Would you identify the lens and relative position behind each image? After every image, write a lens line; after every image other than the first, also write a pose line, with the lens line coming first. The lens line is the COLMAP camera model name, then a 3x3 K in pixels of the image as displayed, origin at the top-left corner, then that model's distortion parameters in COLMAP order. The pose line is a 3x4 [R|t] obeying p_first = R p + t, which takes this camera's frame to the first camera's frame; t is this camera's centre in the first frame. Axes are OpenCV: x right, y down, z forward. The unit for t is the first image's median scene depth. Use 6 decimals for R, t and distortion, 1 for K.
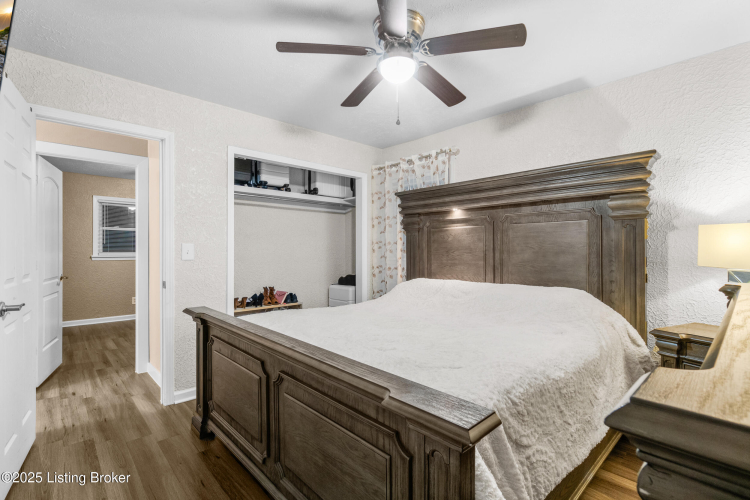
lens RADIAL K [[355.5, 0, 371.1], [0, 355.5, 251.4], [0, 0, 1]] dist [-0.000214, -0.000002]
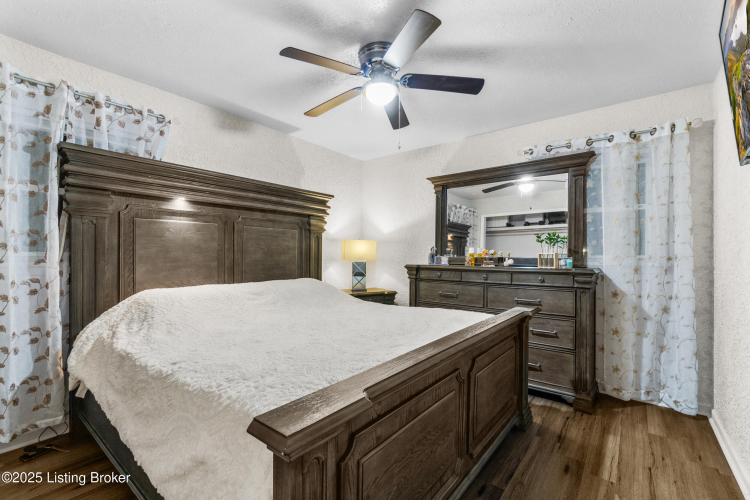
lens RADIAL K [[325.5, 0, 370.8], [0, 325.5, 252.1], [0, 0, 1]] dist [0.000670, -0.000037]
pose [[-0.140941, -0.001152, 0.990017, -0.613706], [-0.009363, 0.999956, -0.000169, -0.002111], [-0.989974, -0.009294, -0.140945, 0.762776]]
